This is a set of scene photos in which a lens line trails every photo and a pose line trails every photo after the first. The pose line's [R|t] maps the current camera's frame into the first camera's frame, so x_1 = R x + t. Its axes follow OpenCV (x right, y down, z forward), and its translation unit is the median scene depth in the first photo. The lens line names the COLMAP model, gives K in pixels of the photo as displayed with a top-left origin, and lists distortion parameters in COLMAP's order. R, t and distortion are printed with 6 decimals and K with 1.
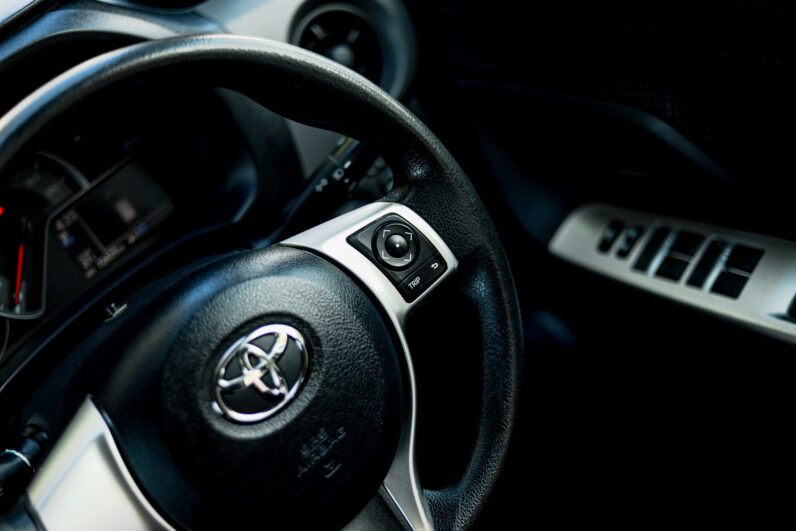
lens RADIAL K [[1209.9, 0, 398.0], [0, 1209.9, 265.5], [0, 0, 1]] dist [-0.134161, 0.022644]
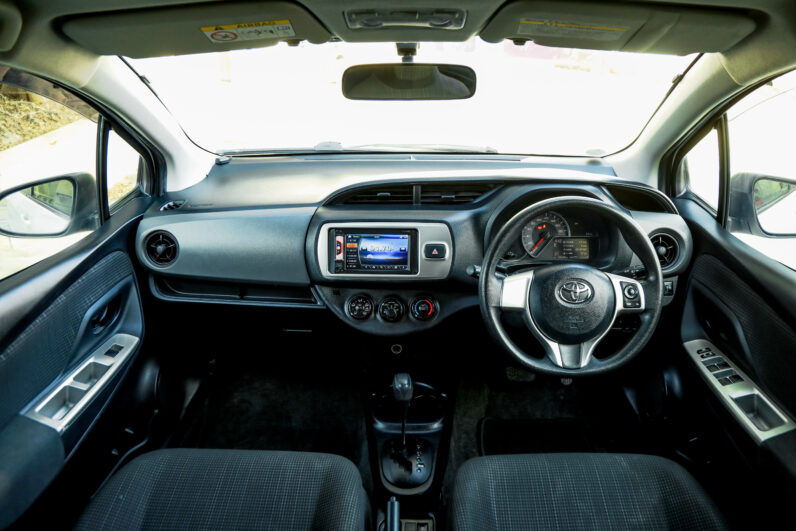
lens RADIAL K [[553.9, 0, 398.0], [0, 553.9, 265.5], [0, 0, 1]] dist [-0.109315, 0.001853]
pose [[0.658941, 0.554484, -0.508275, 0.295135], [-0.598181, 0.795966, 0.092832, 0.171453], [0.456043, 0.242870, 0.856177, -0.608218]]
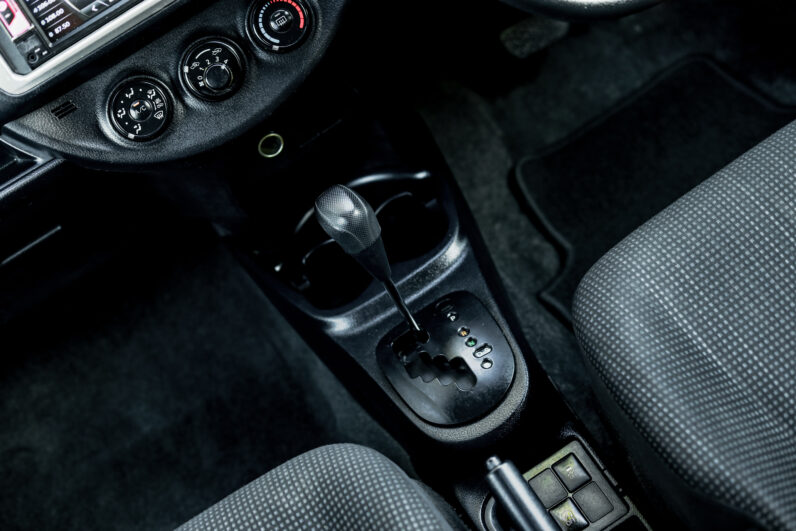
lens RADIAL K [[1209.9, 0, 398.0], [0, 1209.9, 265.5], [0, 0, 1]] dist [-0.134161, 0.022644]
pose [[0.951599, 0.197417, -0.235556, 0.070379], [-0.120741, 0.944936, 0.304168, 0.213415], [0.282633, -0.261005, 0.923036, -0.422100]]
